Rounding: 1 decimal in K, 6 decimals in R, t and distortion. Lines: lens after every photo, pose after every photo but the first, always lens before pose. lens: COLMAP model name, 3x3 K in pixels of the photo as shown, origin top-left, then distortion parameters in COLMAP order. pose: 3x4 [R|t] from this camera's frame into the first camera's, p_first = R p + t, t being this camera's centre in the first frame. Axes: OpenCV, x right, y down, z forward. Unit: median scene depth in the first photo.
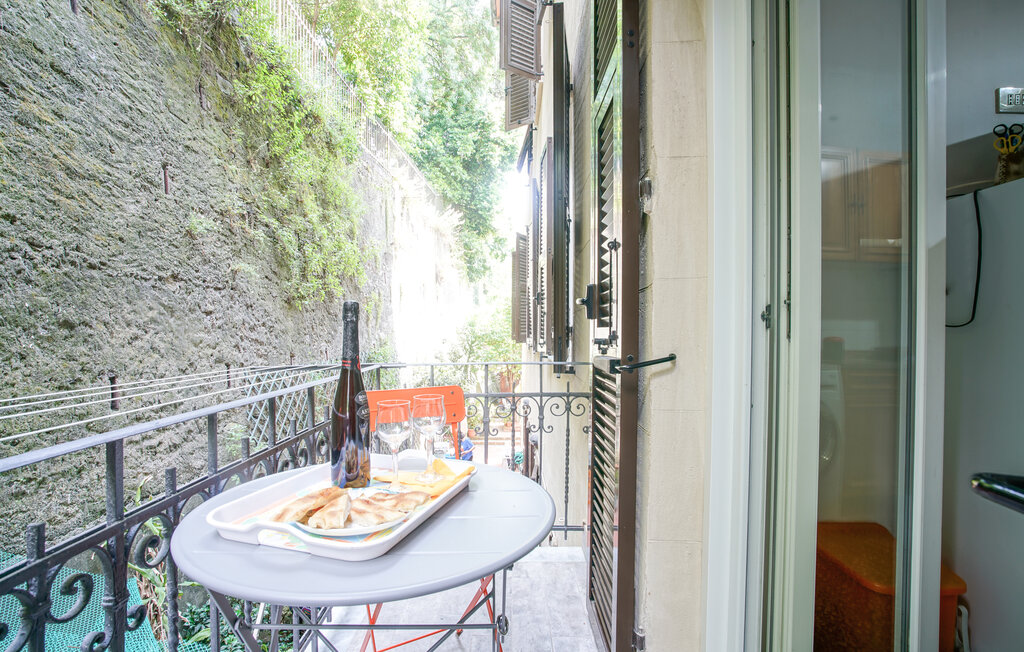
lens RADIAL K [[485.4, 0, 512.0], [0, 485.4, 333.9], [0, 0, 1]] dist [-0.042501, 0.014336]
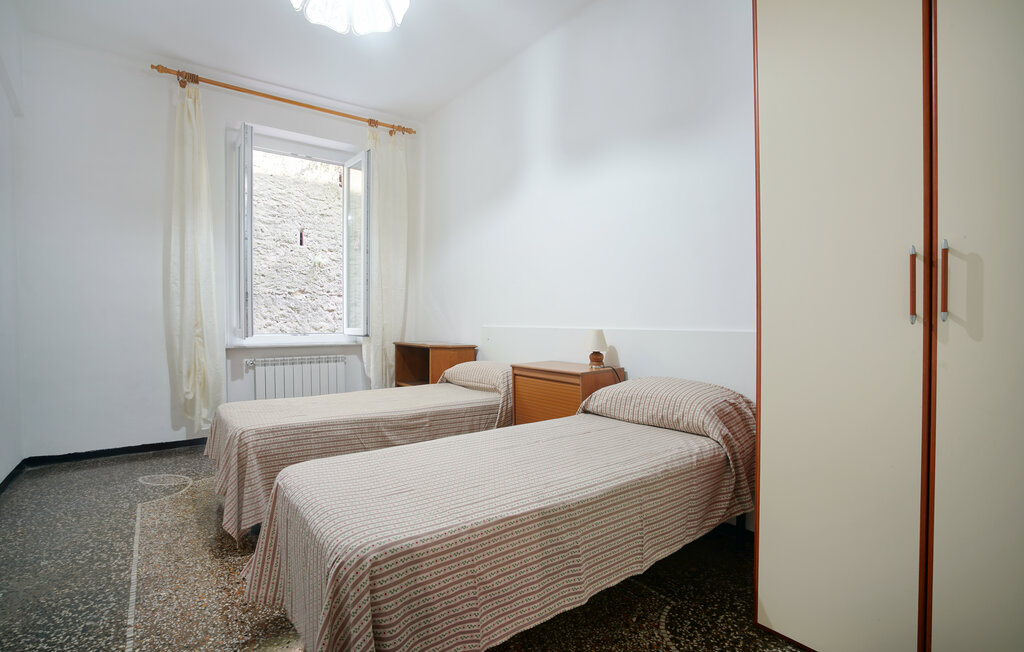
lens RADIAL K [[485.4, 0, 511.6], [0, 485.4, 328.5], [0, 0, 1]] dist [-0.042501, 0.014336]
pose [[0.587309, -0.000929, -0.809362, 1.261706], [0.002992, 0.999995, 0.001024, 0.021676], [0.809357, -0.003023, 0.587309, 0.588561]]
